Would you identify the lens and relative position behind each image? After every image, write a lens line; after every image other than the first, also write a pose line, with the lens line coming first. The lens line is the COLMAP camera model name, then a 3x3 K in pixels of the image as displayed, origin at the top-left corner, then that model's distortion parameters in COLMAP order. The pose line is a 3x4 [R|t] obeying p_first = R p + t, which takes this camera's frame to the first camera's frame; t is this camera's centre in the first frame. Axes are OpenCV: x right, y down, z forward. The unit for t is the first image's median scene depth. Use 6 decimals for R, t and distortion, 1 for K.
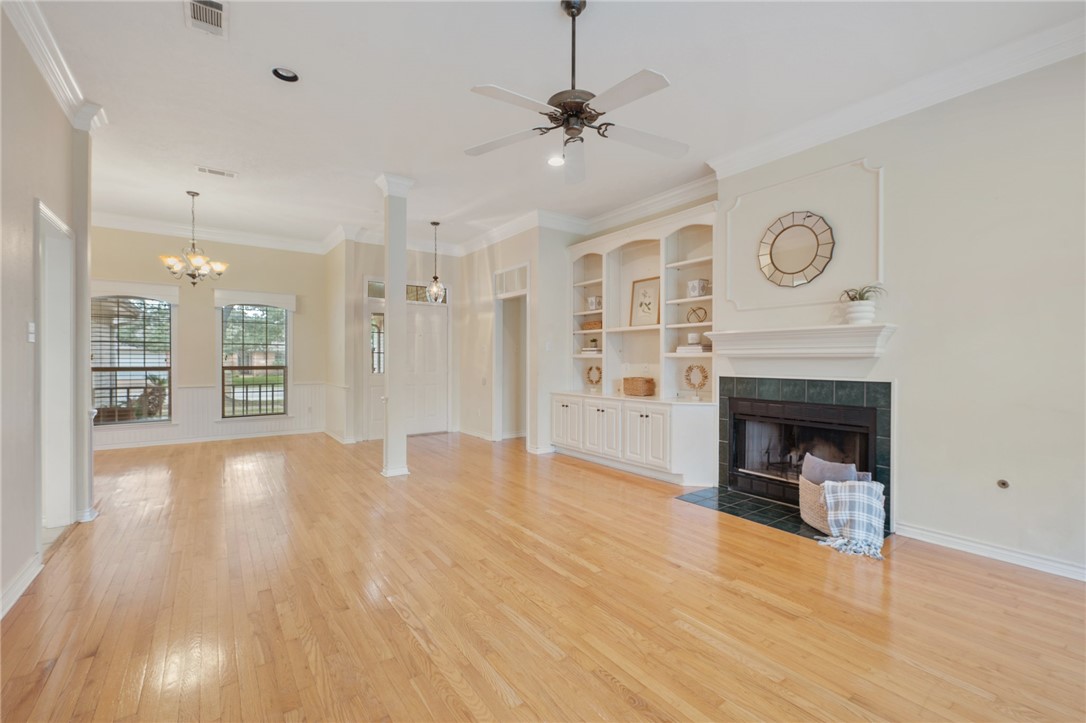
lens RADIAL K [[463.7, 0, 545.6], [0, 463.7, 359.1], [0, 0, 1]] dist [-0.000959, -0.000384]
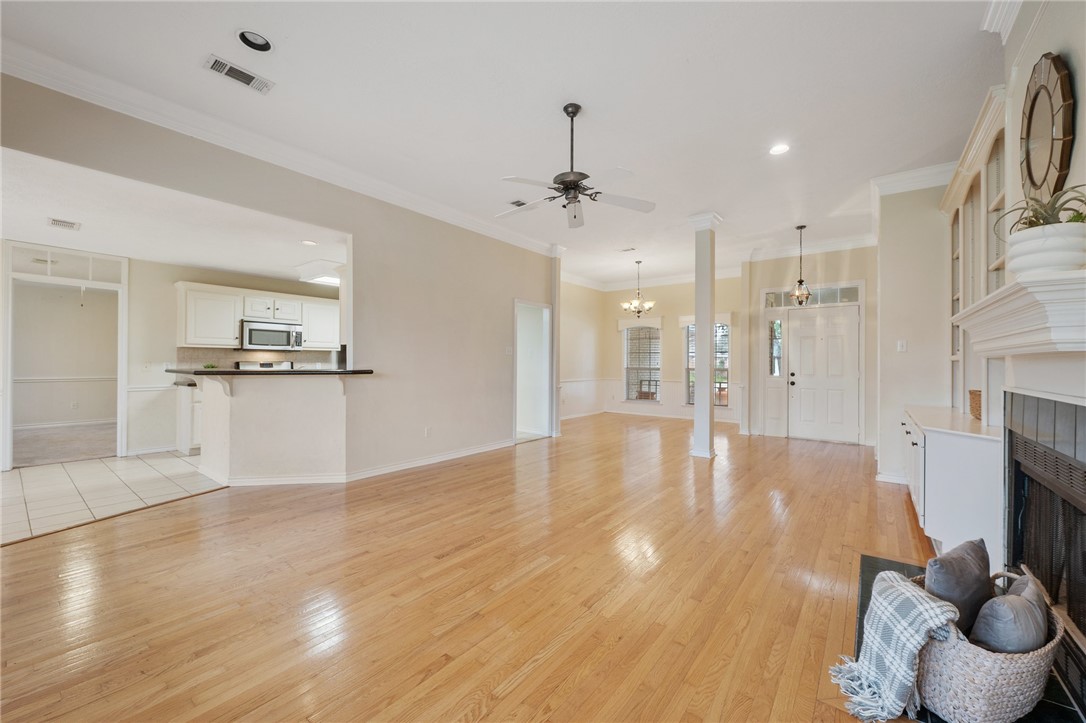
lens RADIAL K [[423.8, 0, 546.0], [0, 423.8, 367.3], [0, 0, 1]] dist [-0.001205, -0.000218]
pose [[0.277861, 0.008420, -0.960584, 0.713018], [-0.003136, 0.999964, 0.007857, 0.005327], [0.960616, 0.000829, 0.277877, 0.322111]]
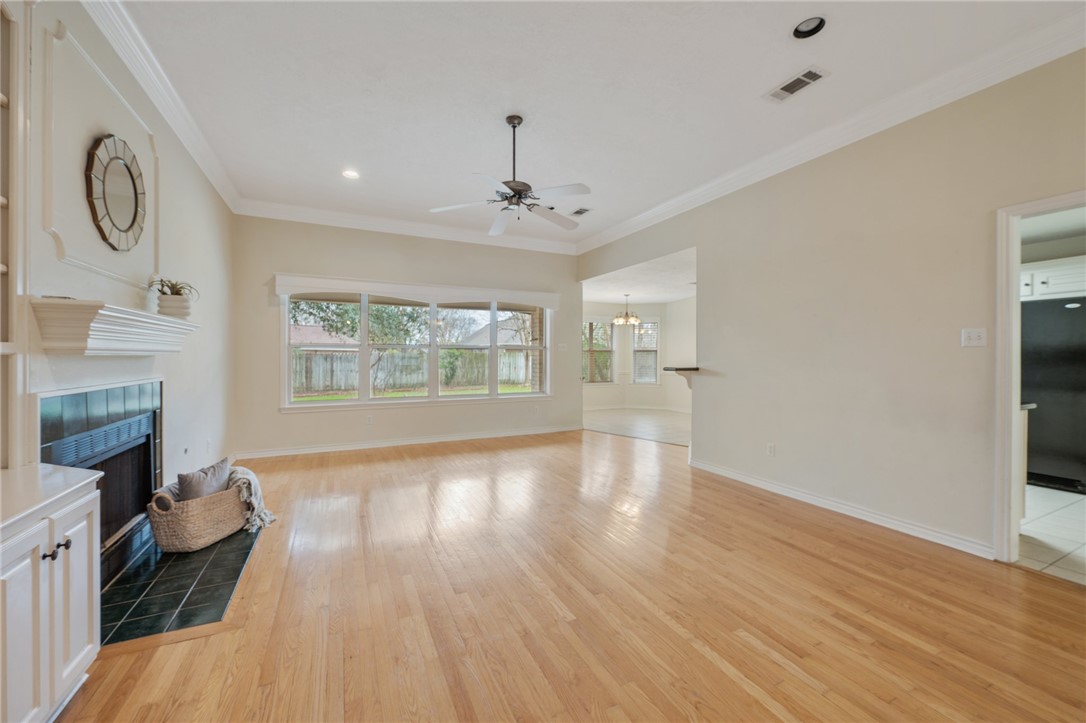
lens RADIAL K [[423.8, 0, 545.1], [0, 423.8, 359.3], [0, 0, 1]] dist [-0.001205, -0.000218]
pose [[-0.985437, -0.007271, 0.169887, -0.153944], [-0.005952, 0.999948, 0.008272, -0.006652], [-0.169938, 0.007141, -0.985429, 1.304540]]
